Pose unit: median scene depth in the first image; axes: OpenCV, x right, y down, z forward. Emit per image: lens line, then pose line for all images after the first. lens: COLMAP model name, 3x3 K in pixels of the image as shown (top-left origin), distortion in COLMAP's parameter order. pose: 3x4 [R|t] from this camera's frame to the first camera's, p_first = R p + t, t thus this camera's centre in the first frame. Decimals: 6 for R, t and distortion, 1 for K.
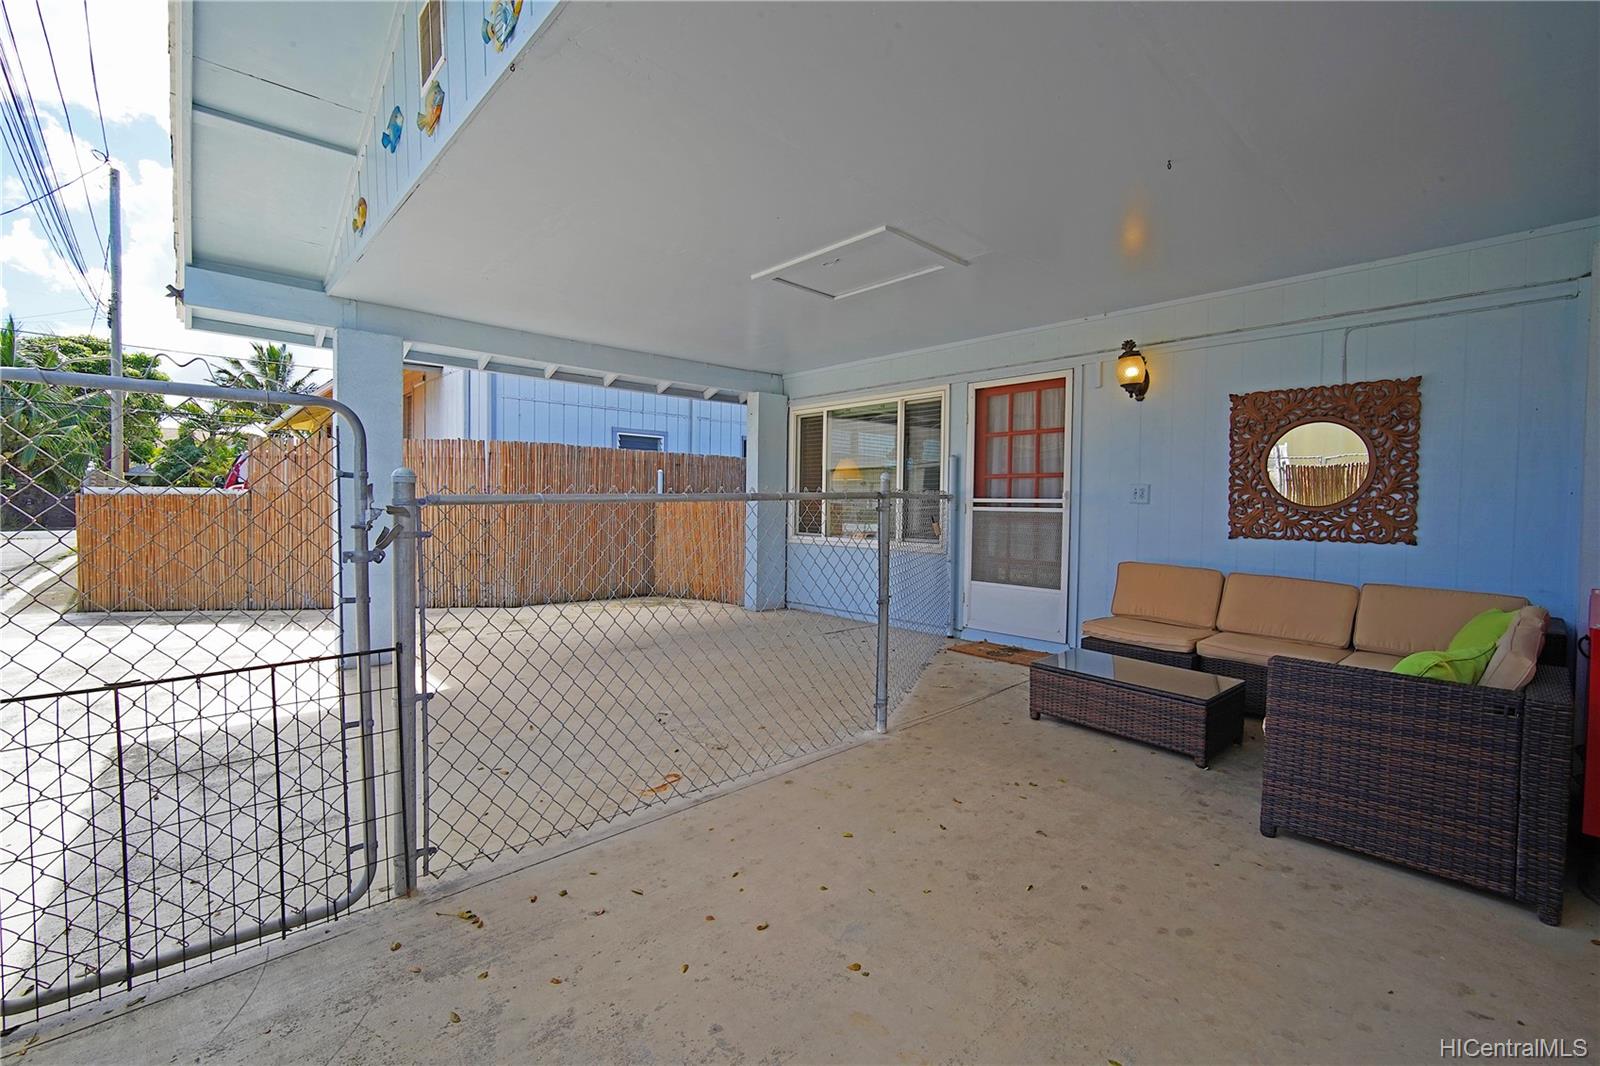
lens RADIAL K [[692.5, 0, 802.6], [0, 692.5, 532.0], [0, 0, 1]] dist [-0.013307, -0.000205]
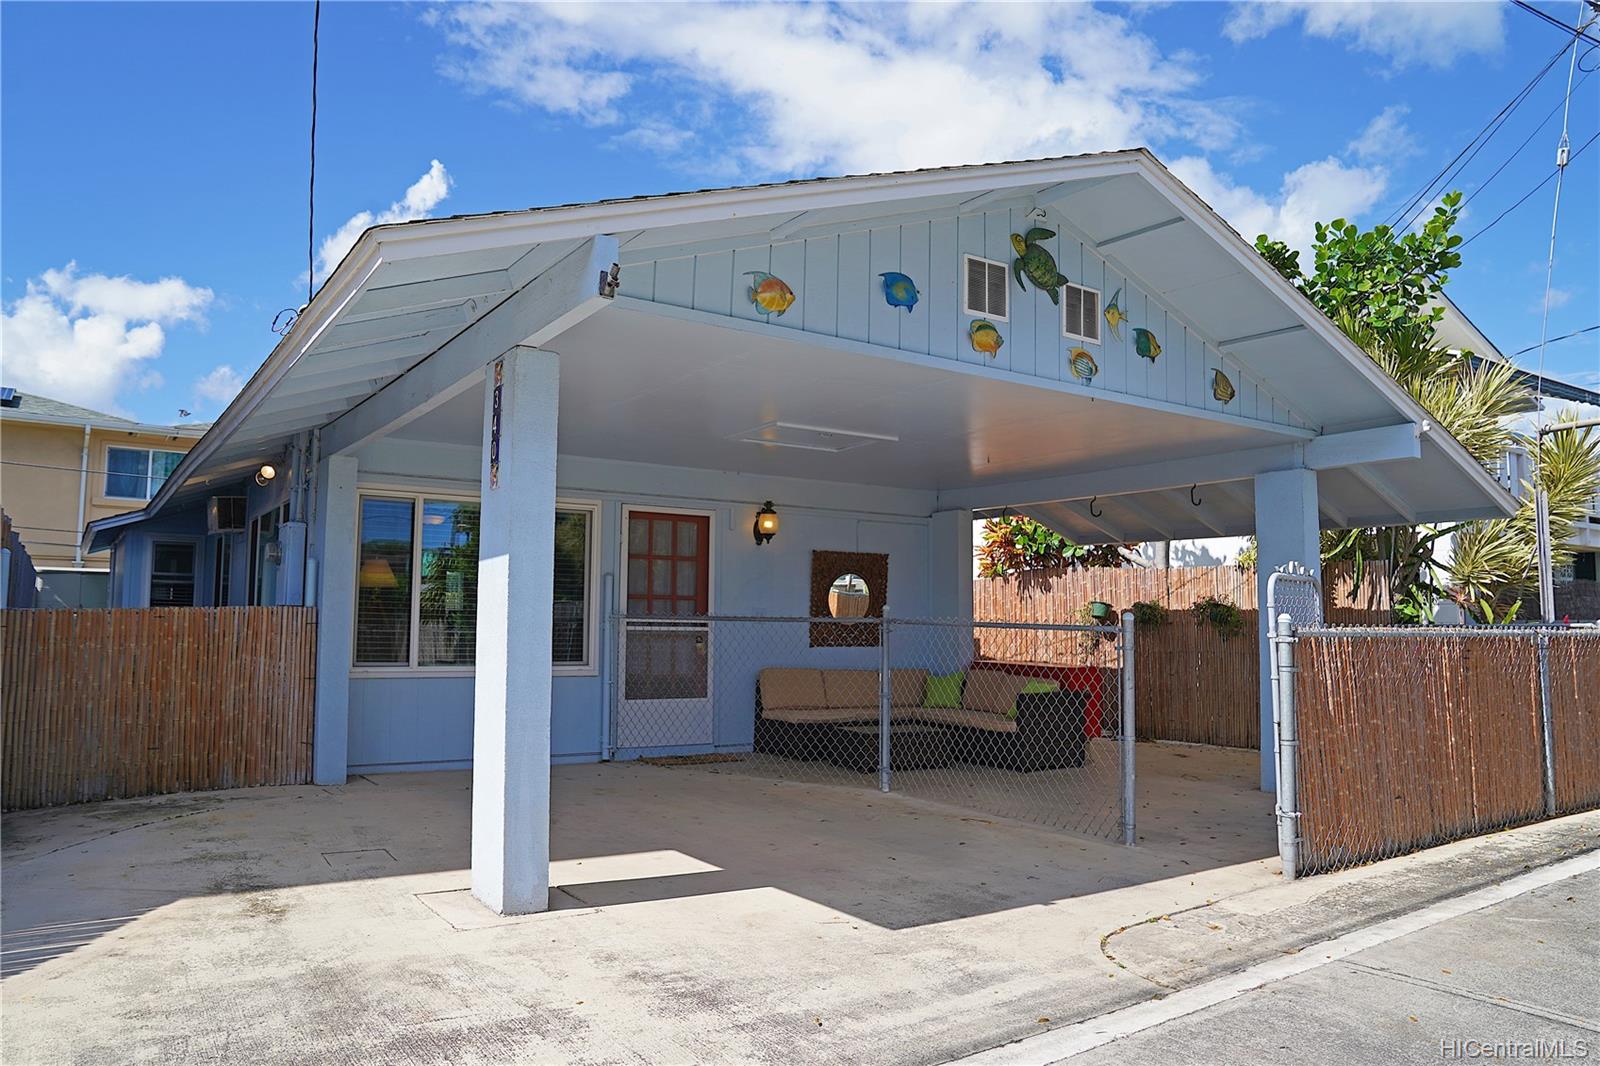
lens RADIAL K [[1110.3, 0, 791.9], [0, 1110.3, 520.8], [0, 0, 1]] dist [-0.094266, 0.032725]
pose [[0.140724, 0.084826, 0.986408, -1.339925], [0.035107, 0.995269, -0.090597, -0.034955], [-0.989426, 0.047379, 0.137080, 0.540521]]
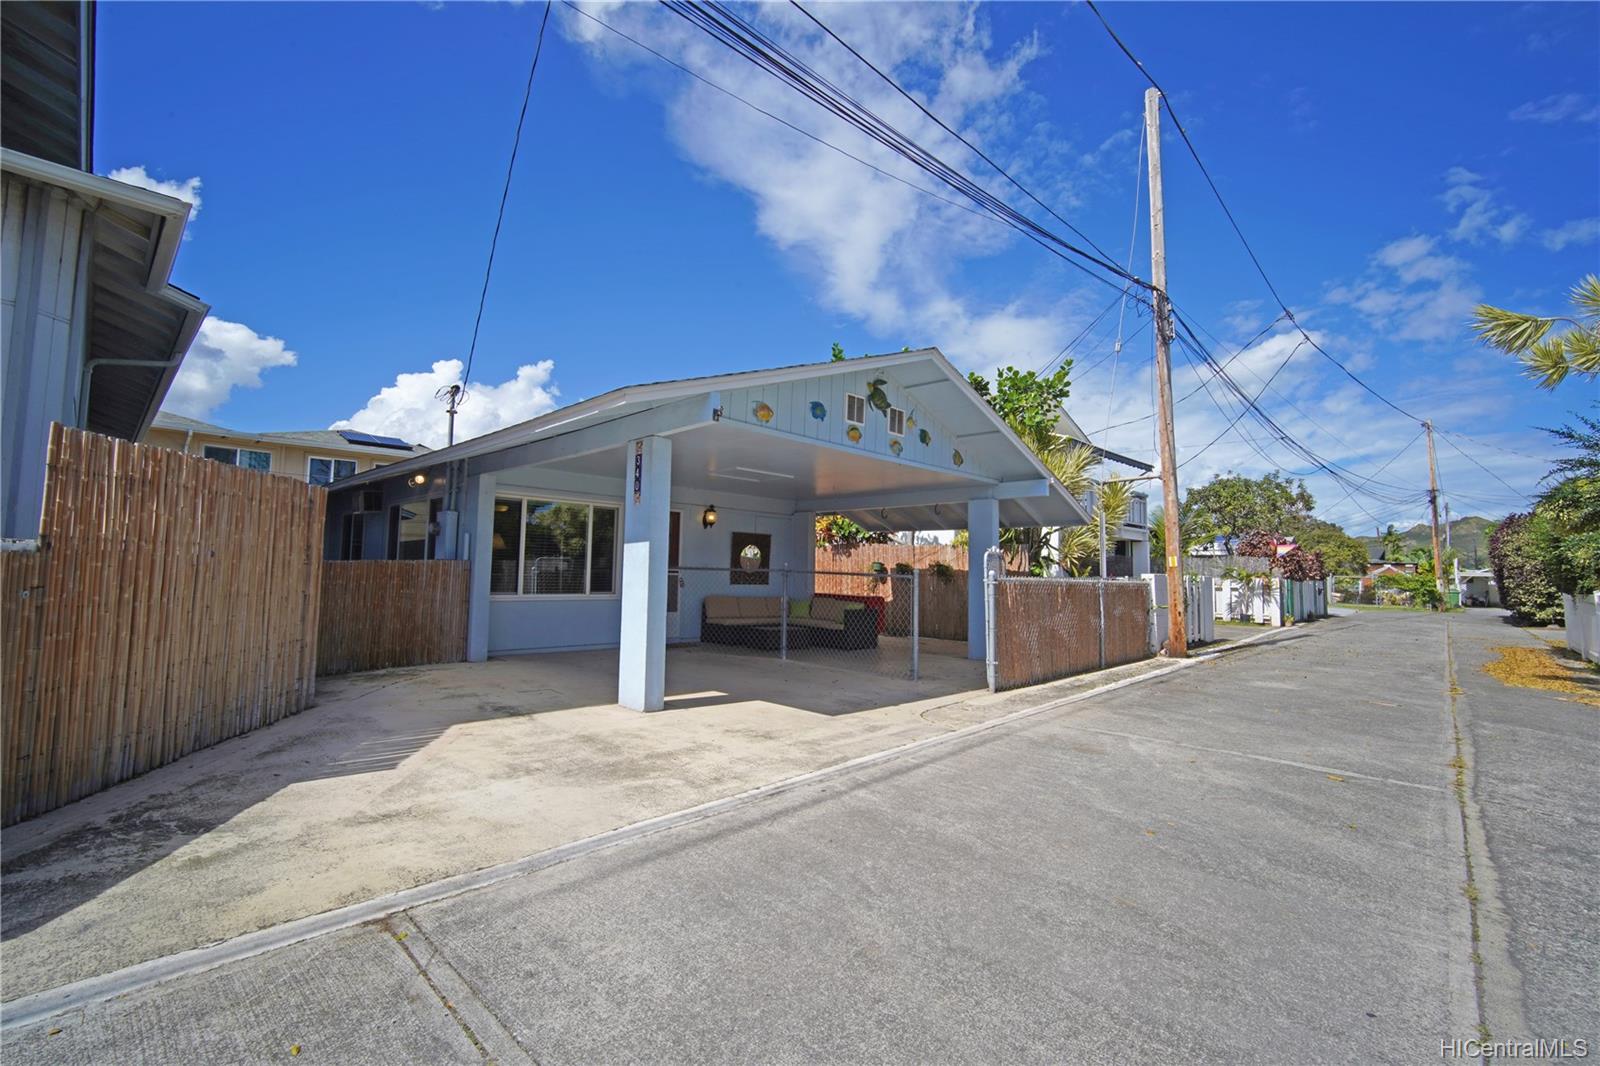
lens RADIAL K [[692.5, 0, 794.7], [0, 692.5, 525.1], [0, 0, 1]] dist [-0.013307, -0.000205]
pose [[-0.058635, 0.061591, 0.996378, -1.623895], [0.023512, 0.997903, -0.060302, -0.041743], [-0.998003, 0.019891, -0.059960, 0.698451]]
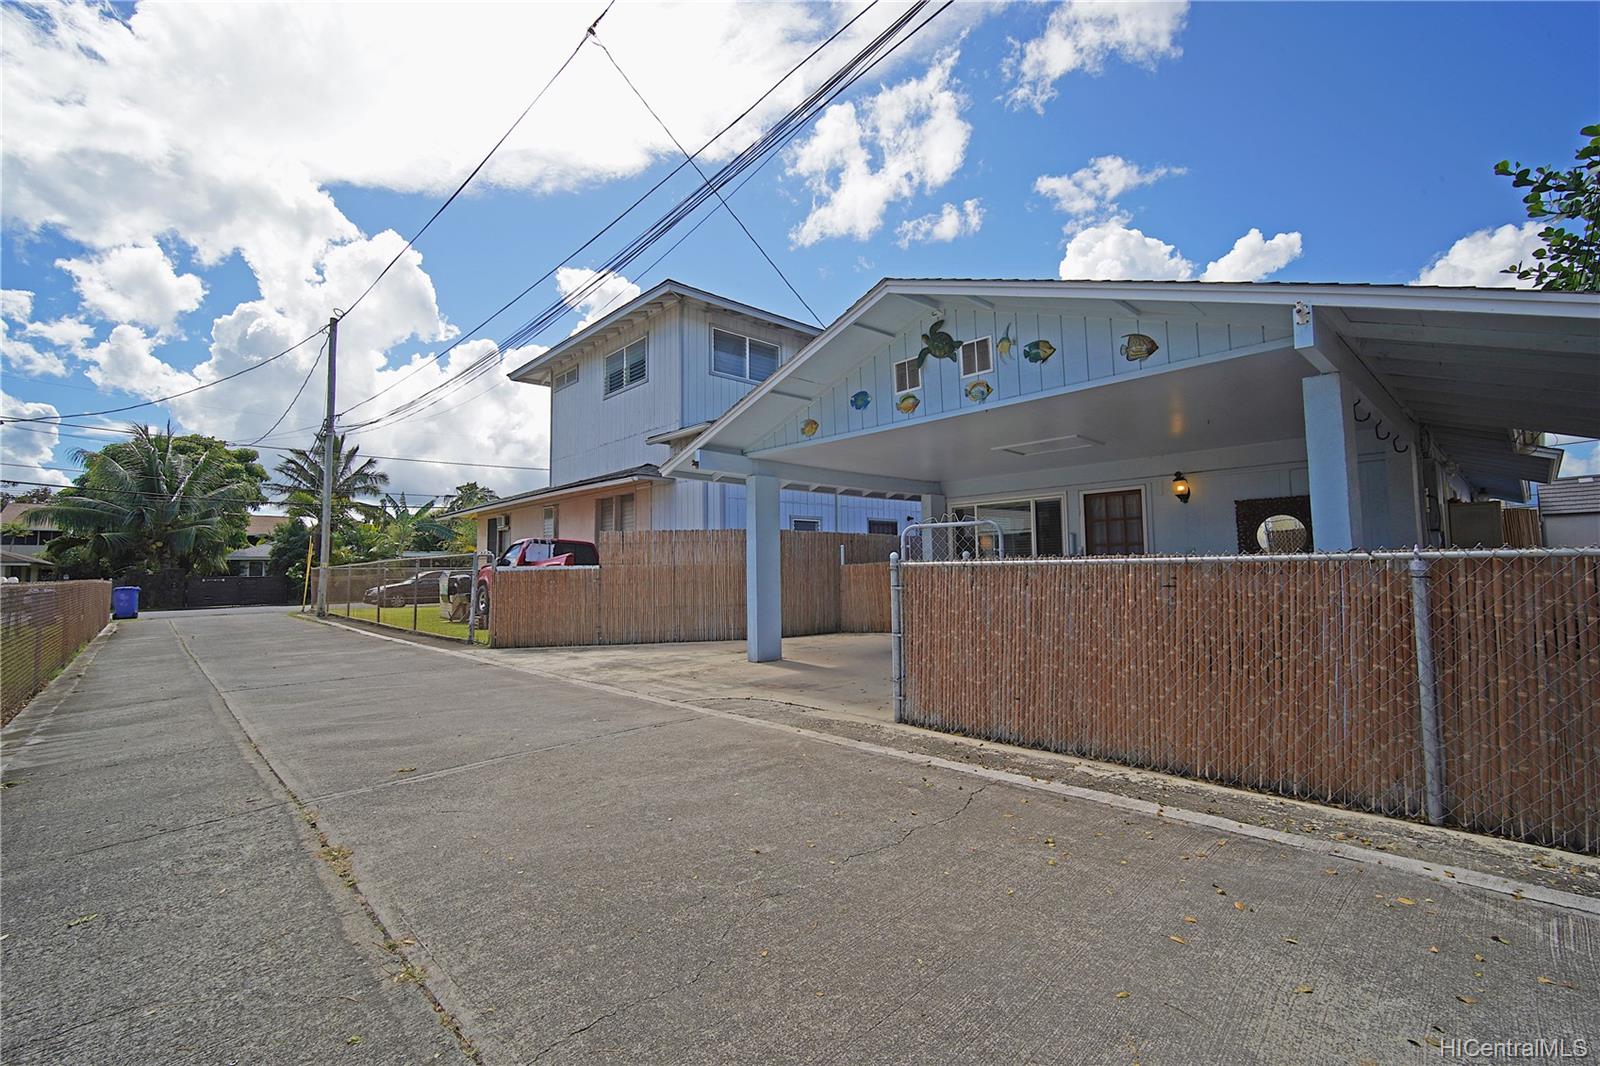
lens RADIAL K [[692.5, 0, 801.4], [0, 692.5, 527.4], [0, 0, 1]] dist [-0.013307, -0.000205]
pose [[0.999626, -0.026574, 0.006447, -0.465784], [0.027100, 0.994222, -0.103862, 0.034083], [-0.003650, 0.103998, 0.994571, -0.696264]]
